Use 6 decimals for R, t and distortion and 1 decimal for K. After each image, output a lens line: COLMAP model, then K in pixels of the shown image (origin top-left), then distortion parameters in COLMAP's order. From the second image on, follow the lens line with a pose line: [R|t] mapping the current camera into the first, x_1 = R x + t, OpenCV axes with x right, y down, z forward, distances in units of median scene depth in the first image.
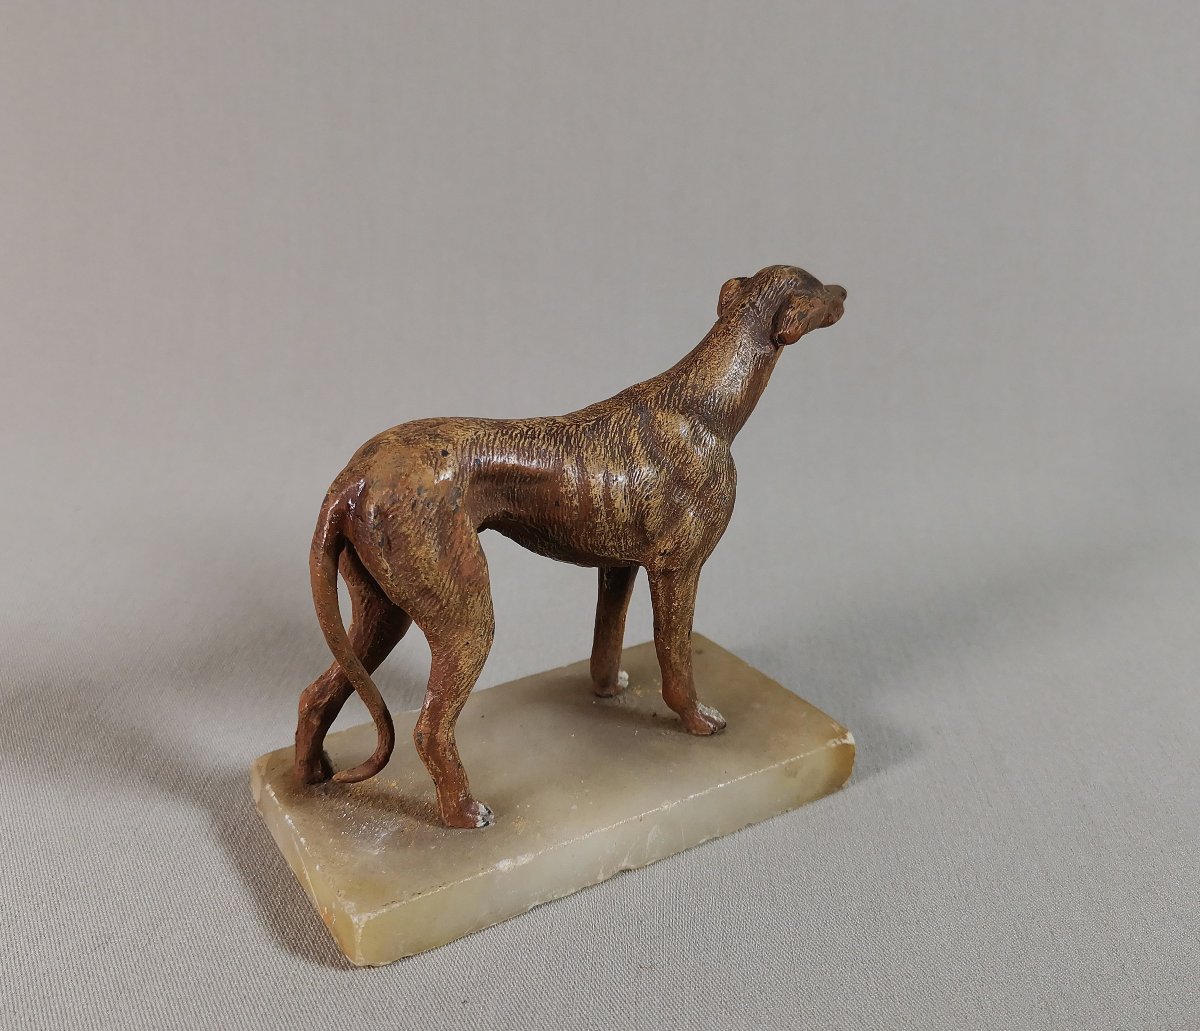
lens RADIAL K [[1277.2, 0, 604.0], [0, 1277.2, 556.7], [0, 0, 1]] dist [0.022102, 0.000000]
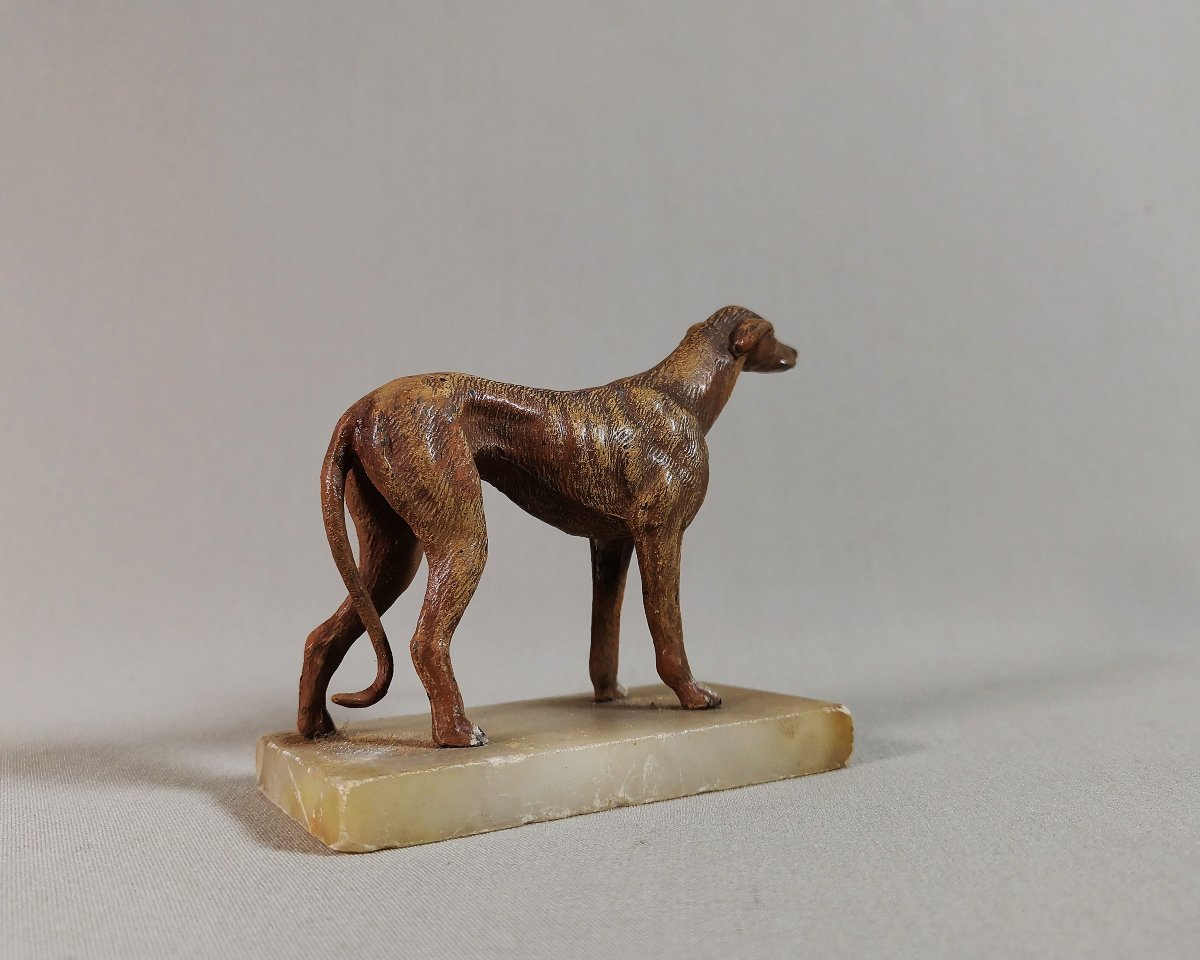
lens RADIAL K [[1163.9, 0, 592.6], [0, 1163.9, 482.6], [0, 0, 1]] dist [0.013722, 0.000000]
pose [[0.998103, -0.052256, -0.032567, 0.036023], [0.032858, 0.899327, -0.436040, 0.420944], [0.052074, 0.434142, 0.899338, 0.092525]]
